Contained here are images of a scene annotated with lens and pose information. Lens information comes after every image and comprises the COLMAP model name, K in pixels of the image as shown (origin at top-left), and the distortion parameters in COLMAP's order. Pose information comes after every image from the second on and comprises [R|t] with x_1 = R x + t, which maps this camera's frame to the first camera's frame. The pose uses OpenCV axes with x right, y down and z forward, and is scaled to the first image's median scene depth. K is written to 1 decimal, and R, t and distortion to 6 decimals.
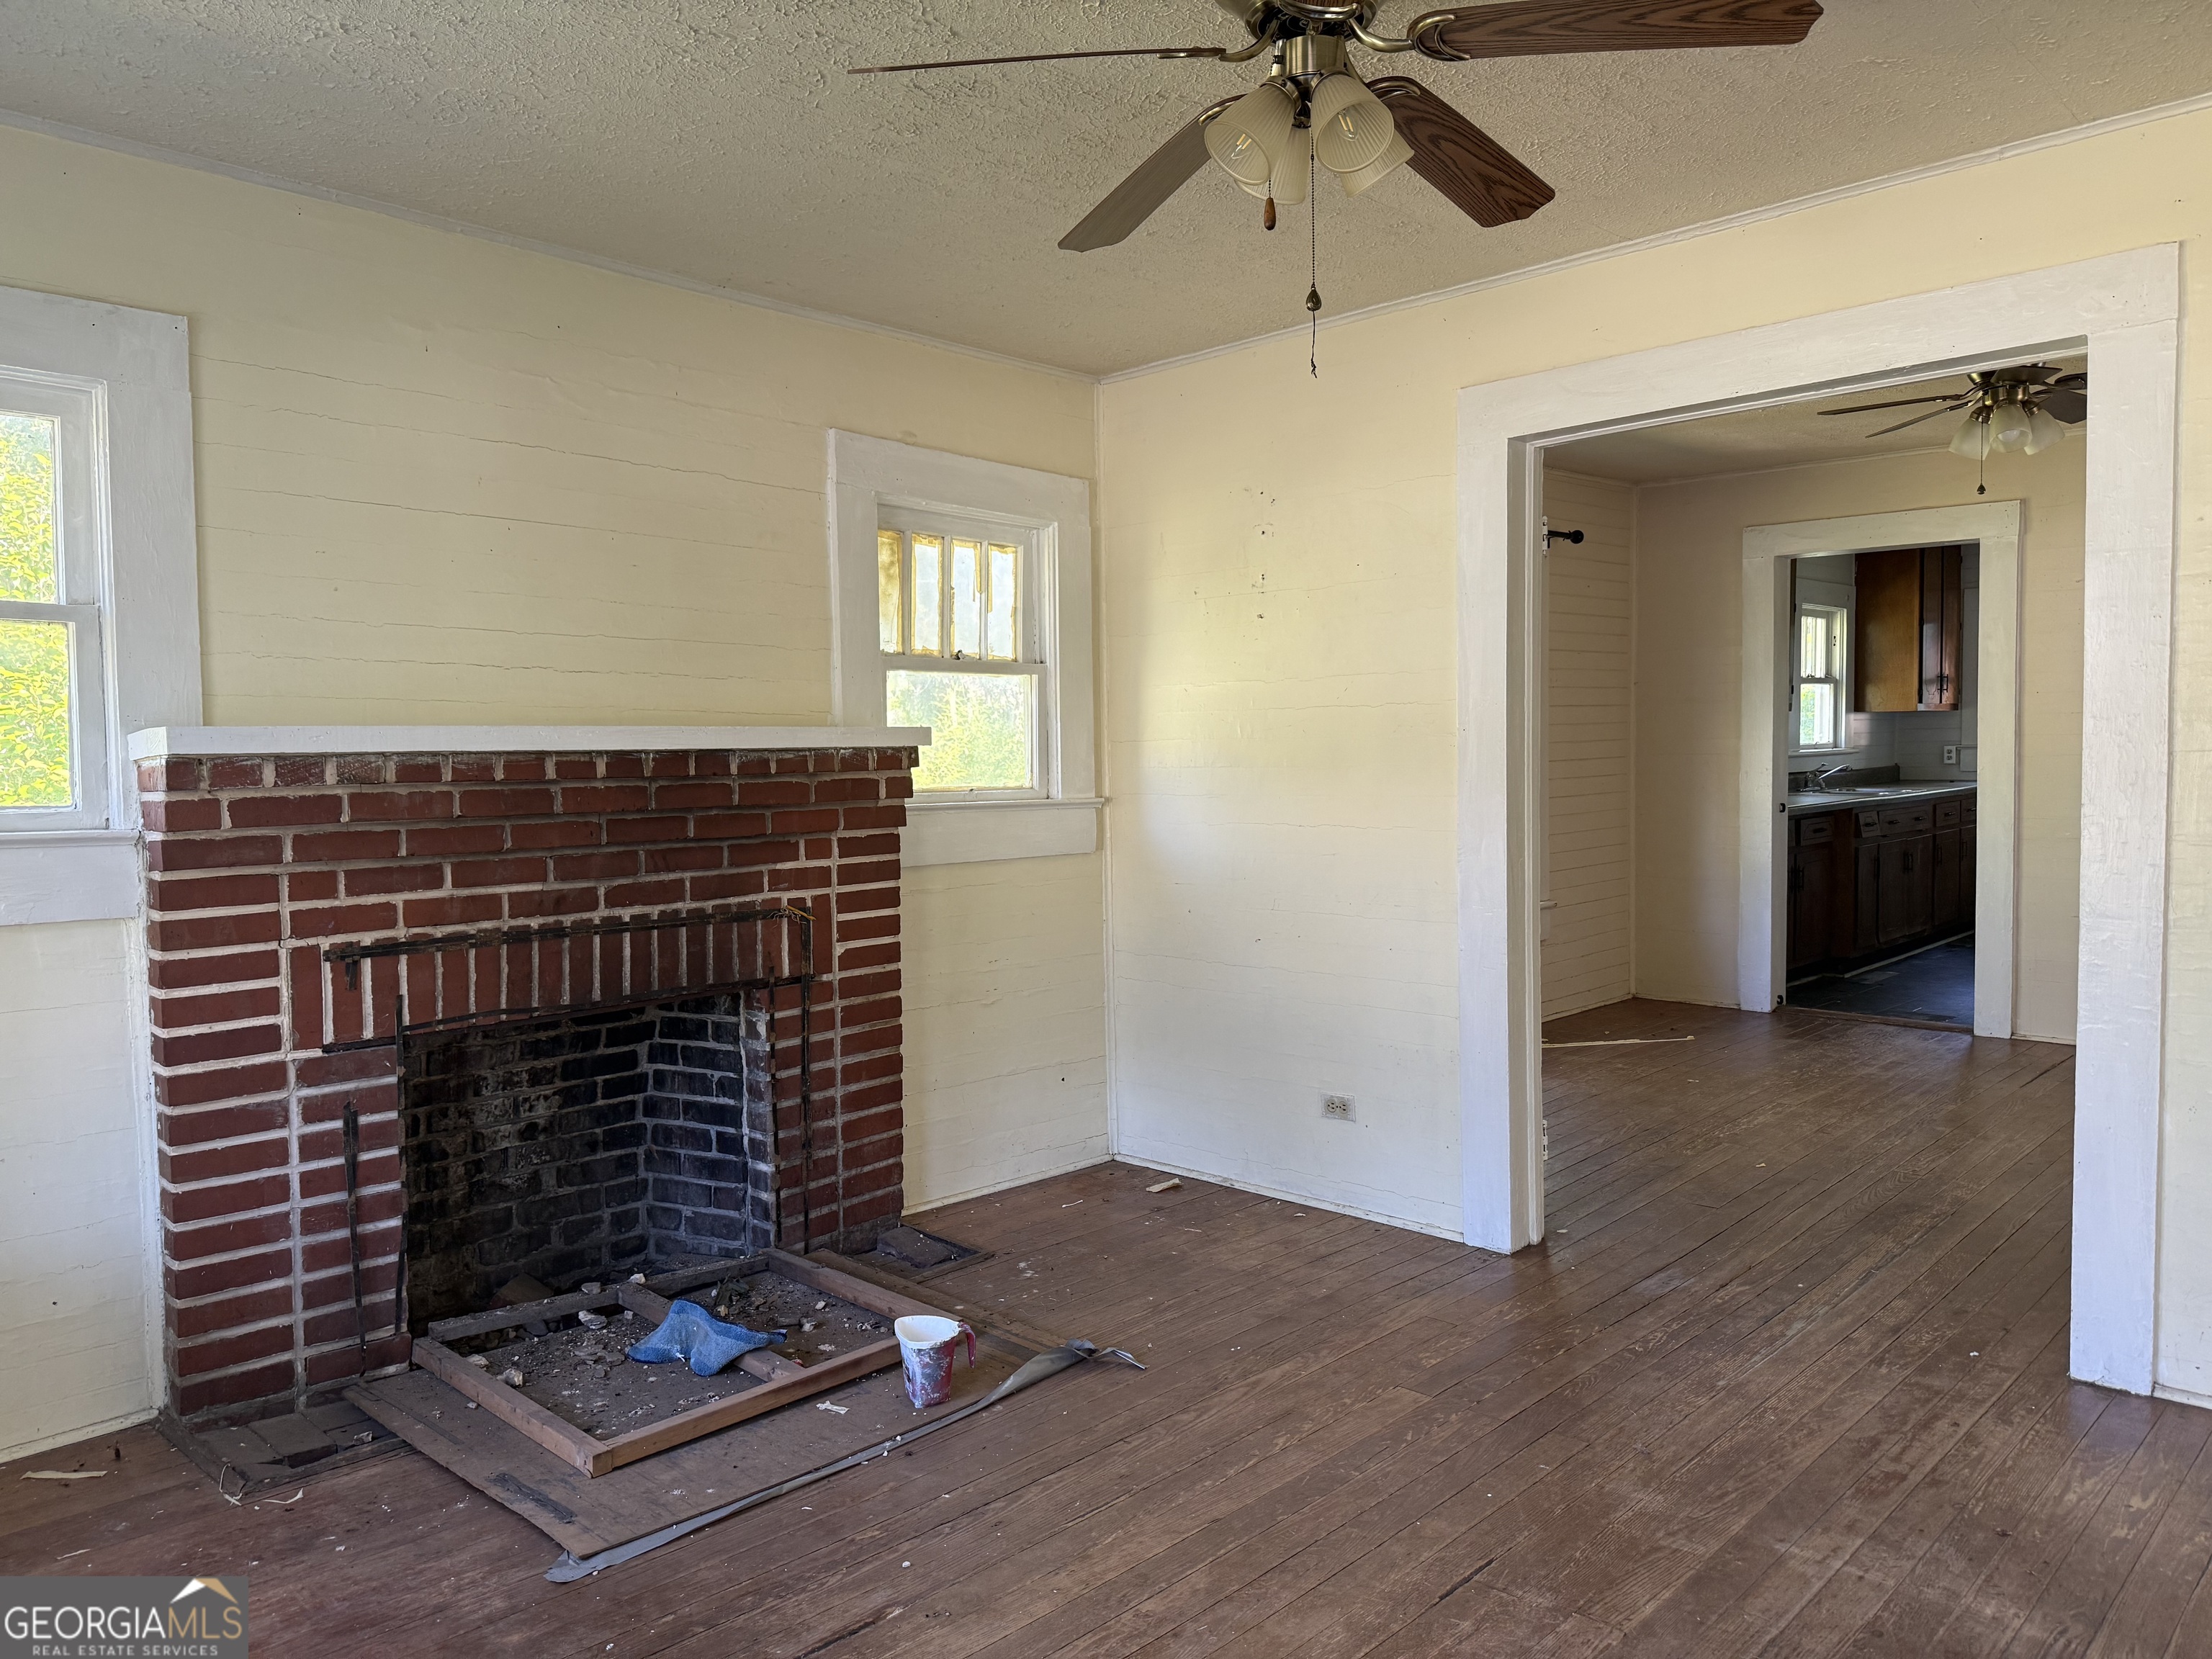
lens RADIAL K [[1701.1, 0, 1099.5], [0, 1701.1, 821.9], [0, 0, 1]] dist [0.190724, -0.395732]
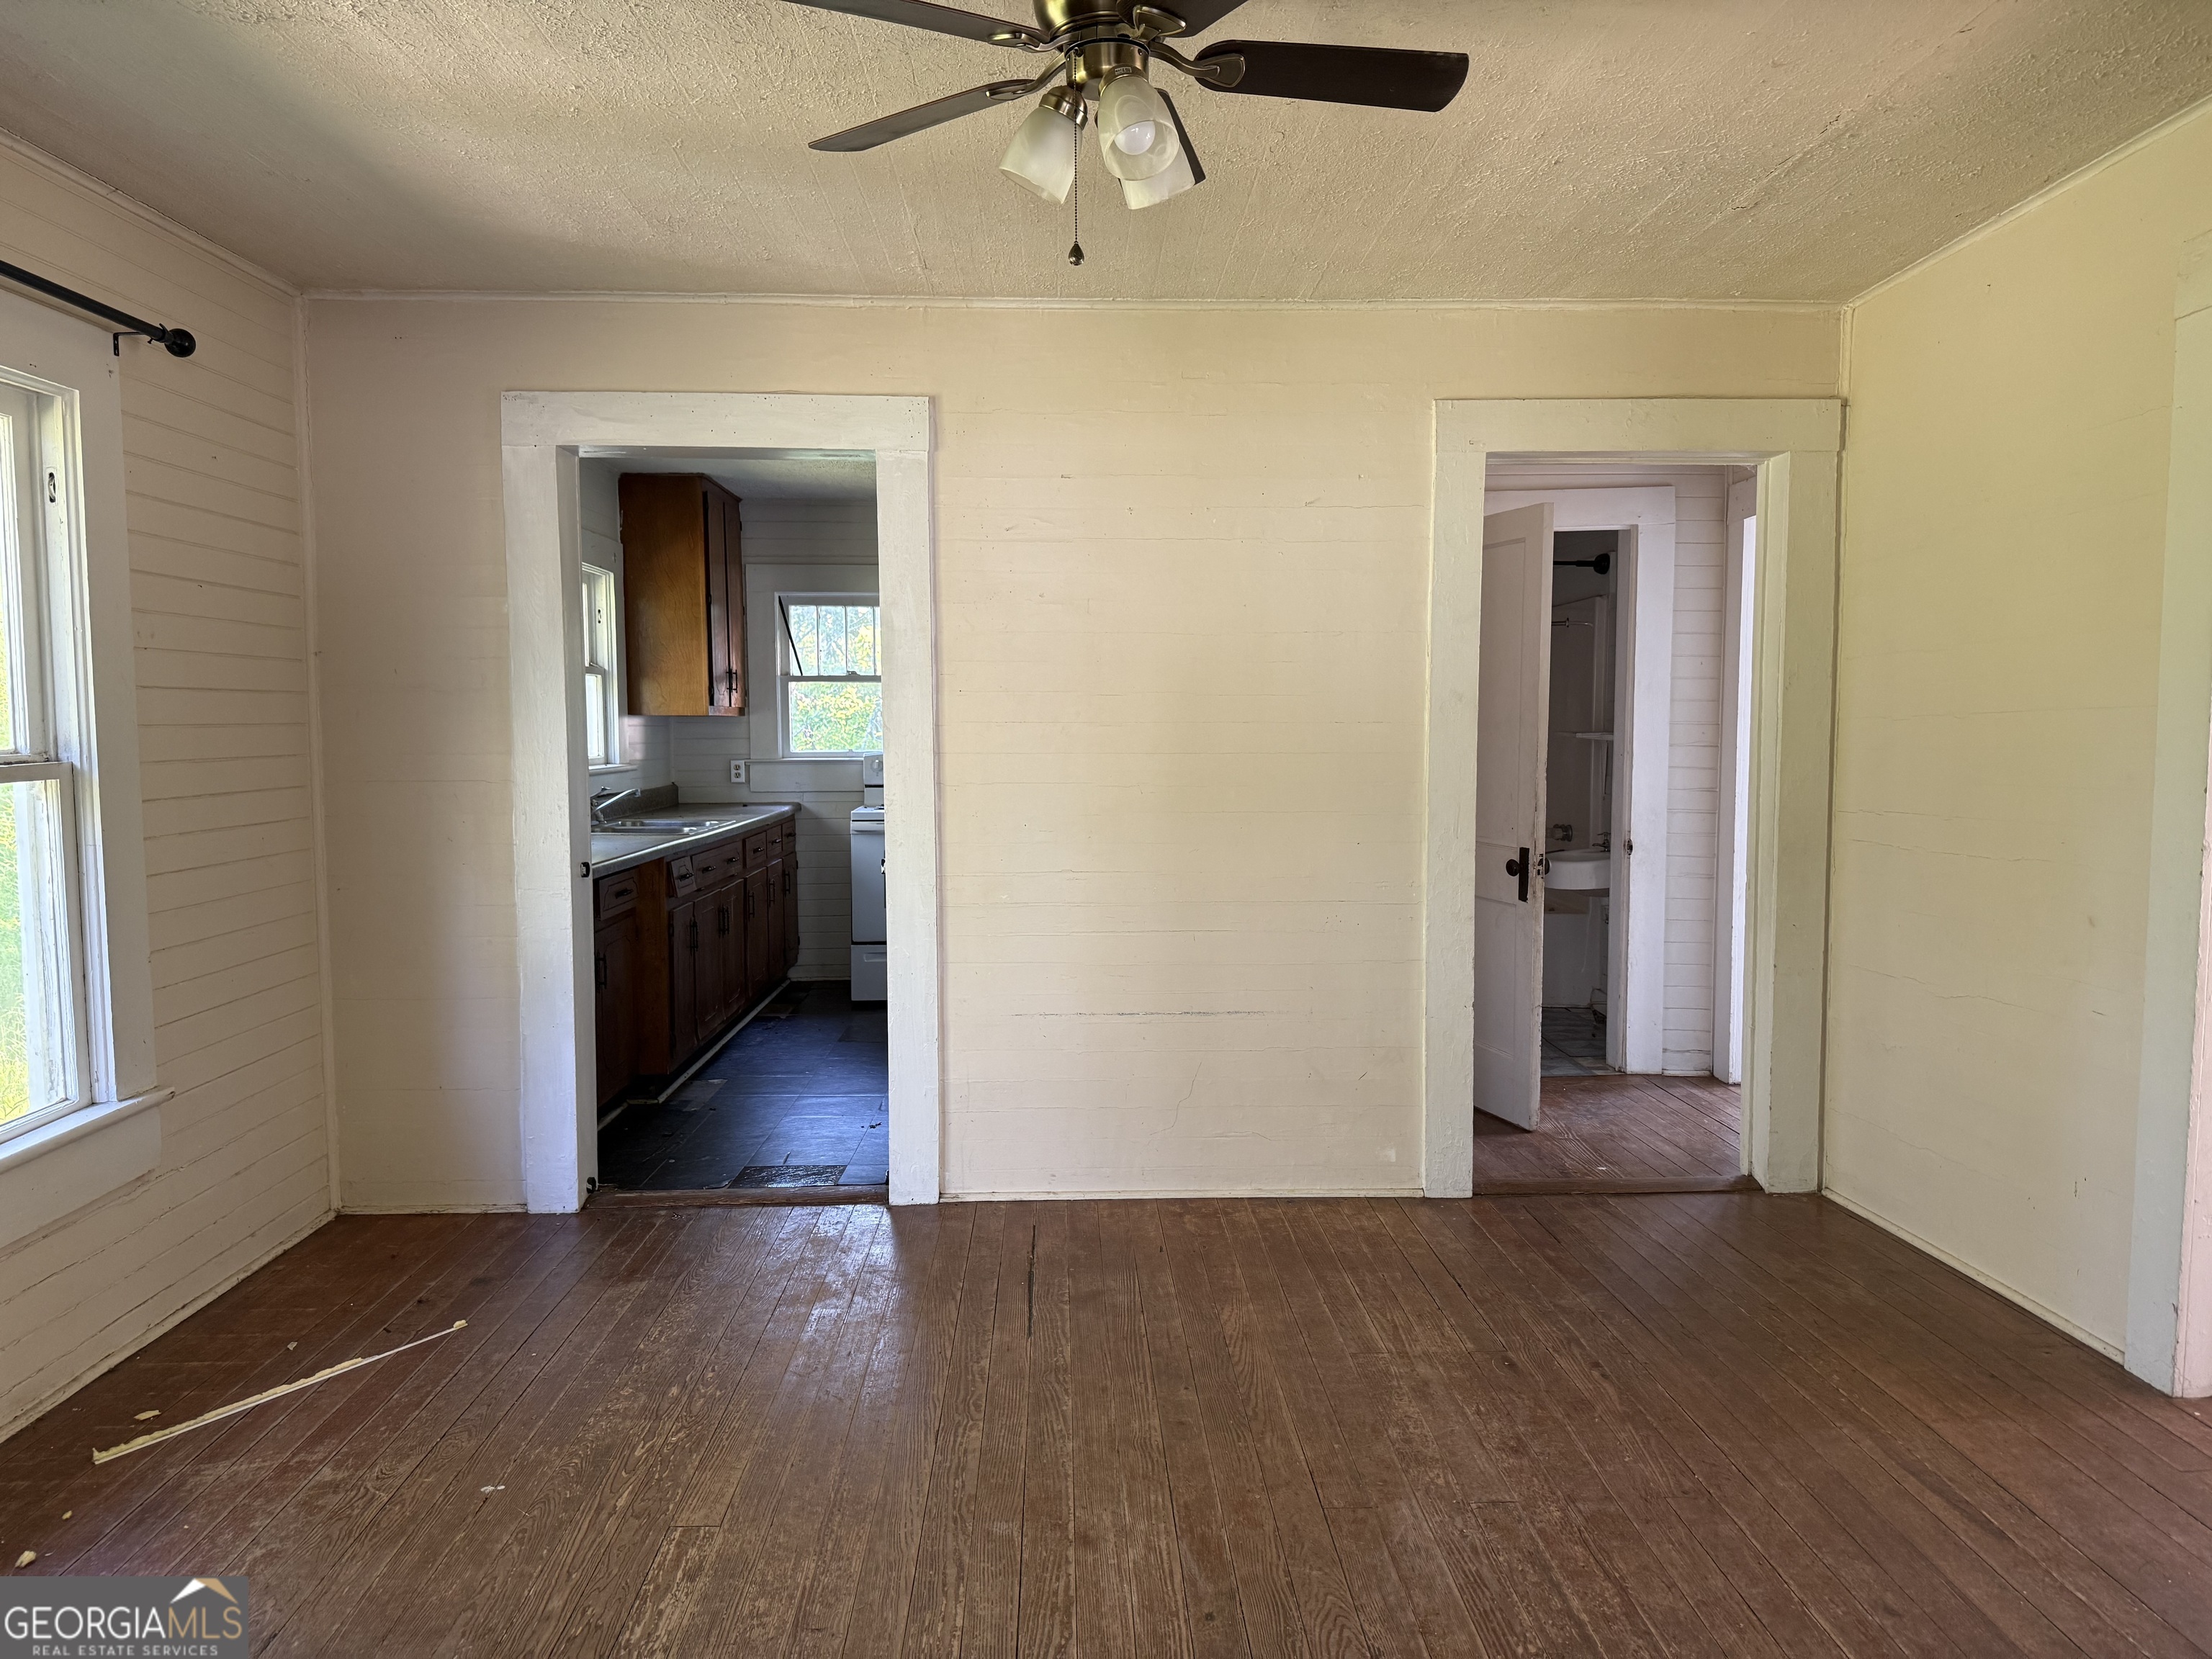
lens RADIAL K [[1585.3, 0, 1120.9], [0, 1585.3, 834.1], [0, 0, 1]] dist [0.087204, -0.129429]
pose [[0.717686, -0.036689, 0.695400, 0.276904], [0.030231, 0.999311, 0.021523, -0.053373], [-0.695711, 0.005576, 0.718300, 0.928128]]
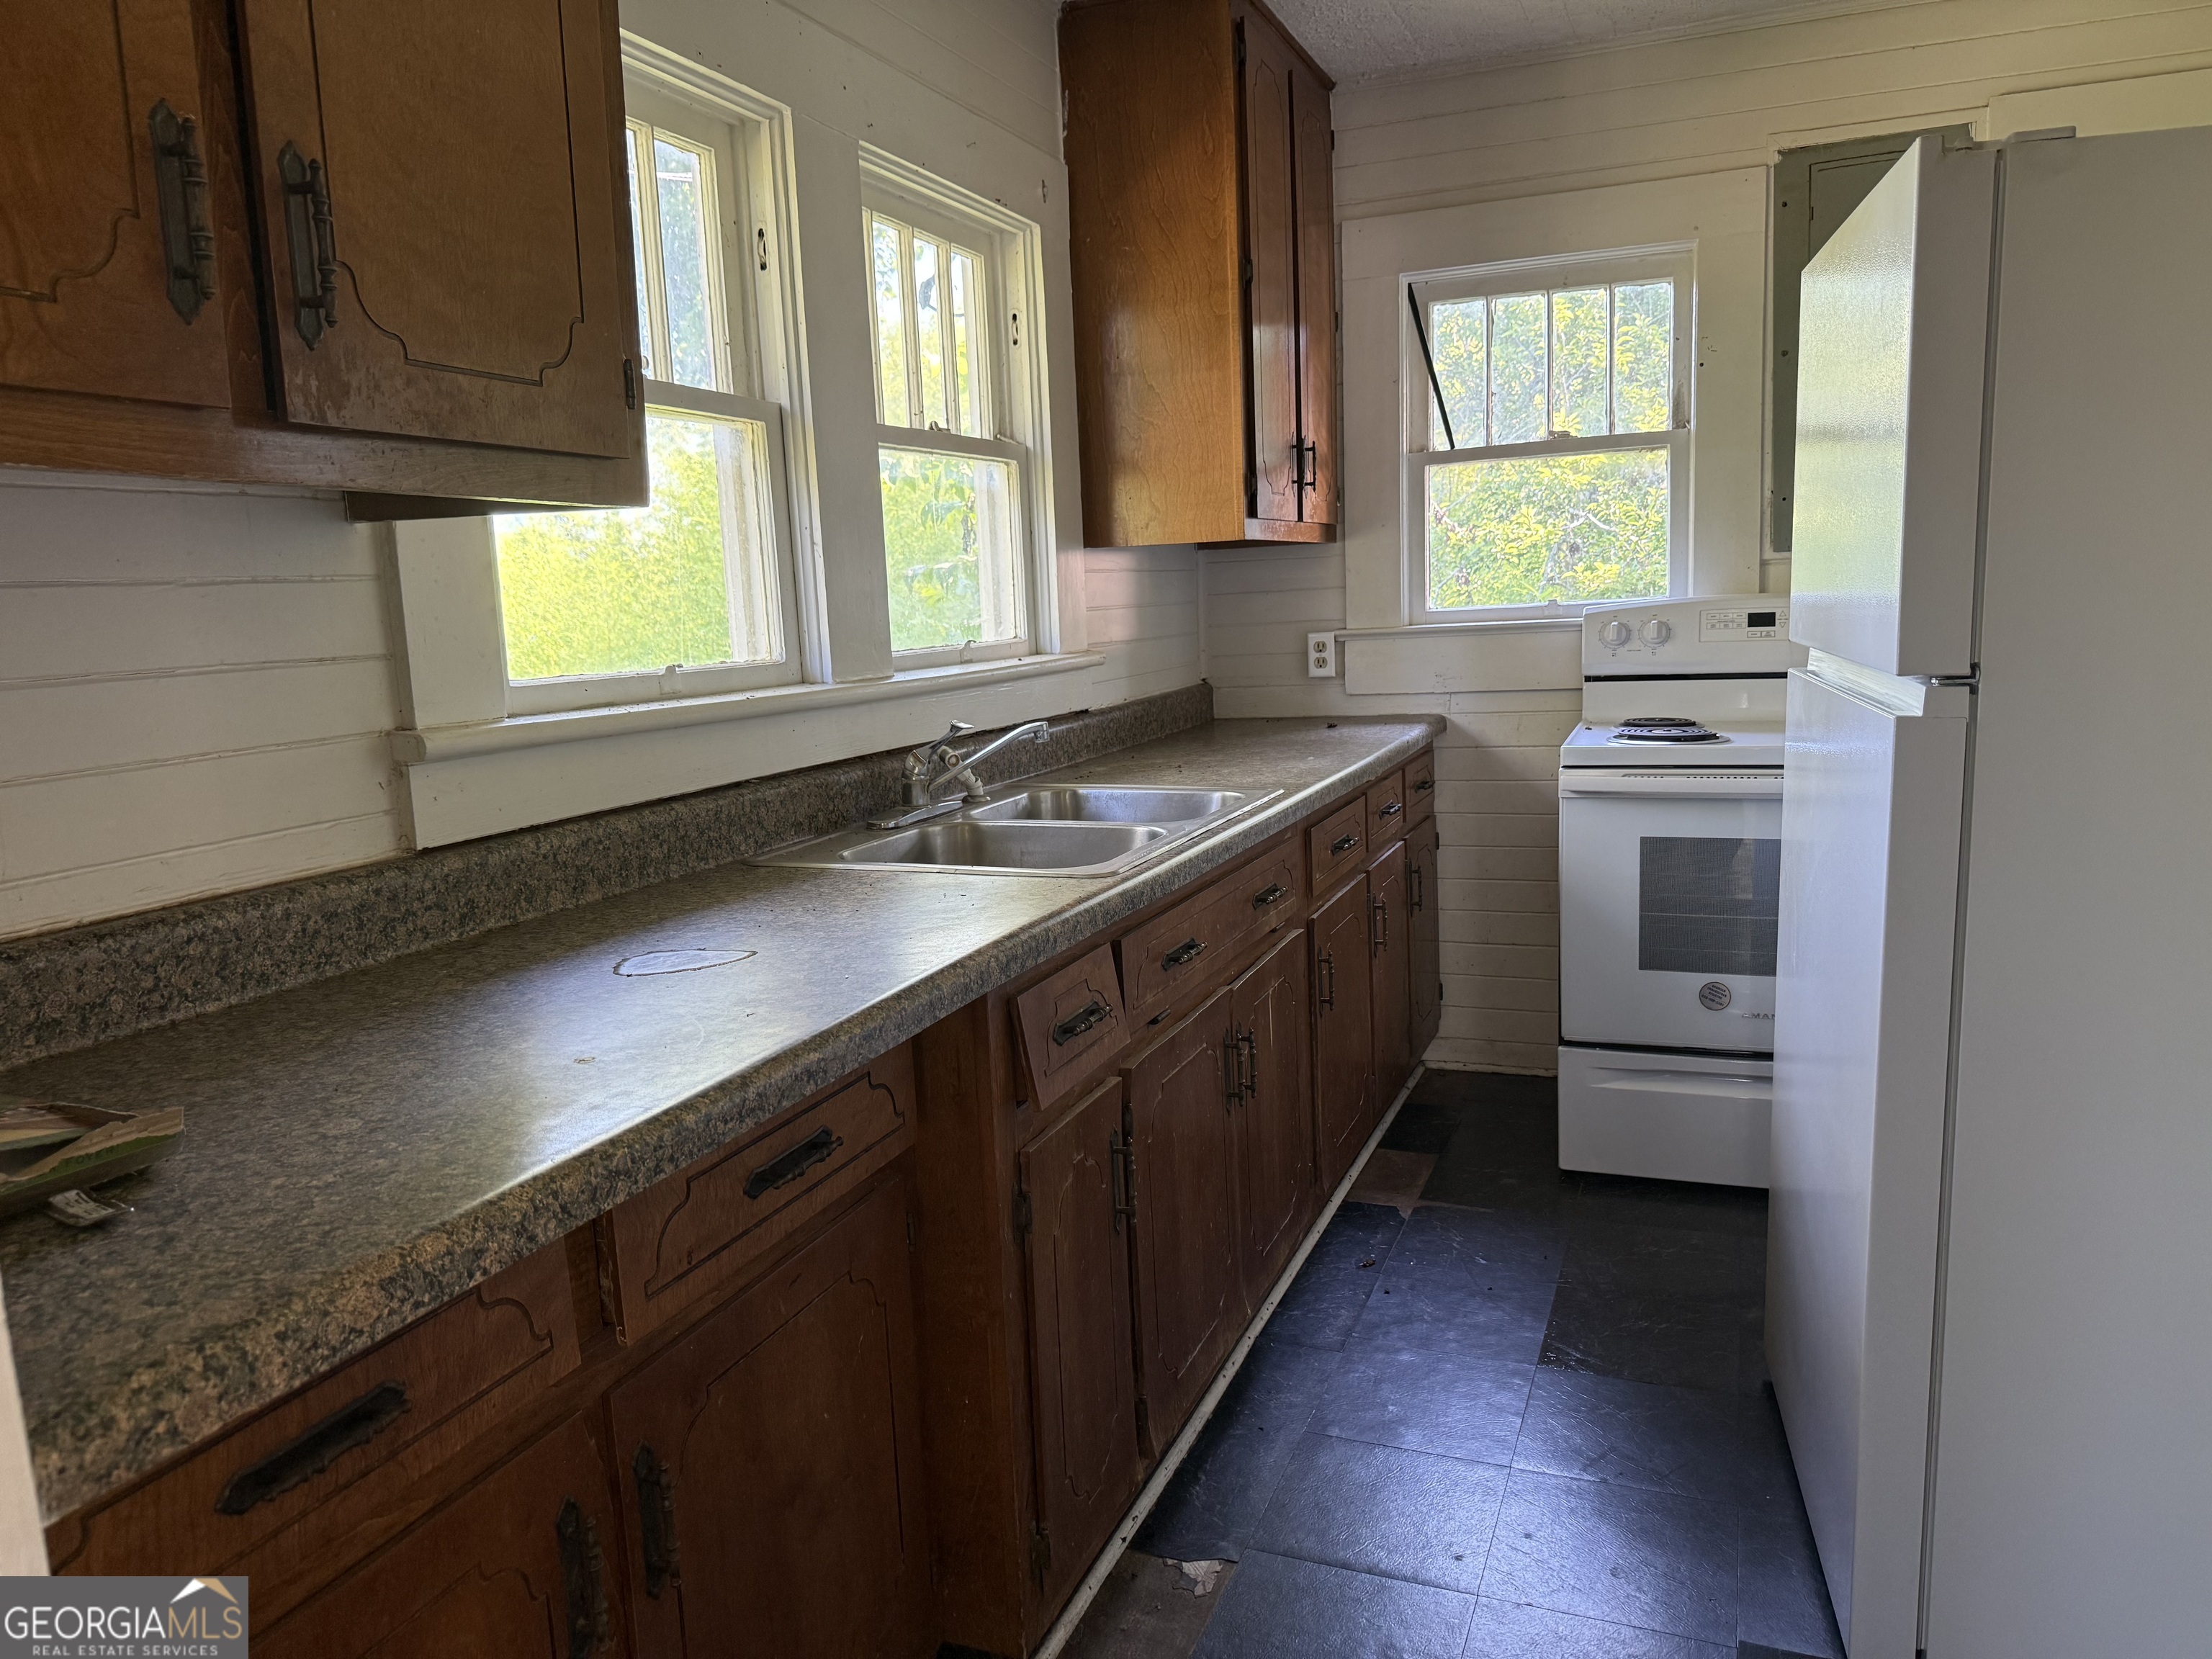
lens RADIAL K [[1543.9, 0, 1094.8], [0, 1543.9, 853.1], [0, 0, 1]] dist [0.085570, -0.119955]
pose [[0.939595, -0.084654, 0.331655, 0.835554], [0.050406, 0.992591, 0.110554, -0.092937], [-0.338557, -0.087159, 0.936901, 1.788829]]
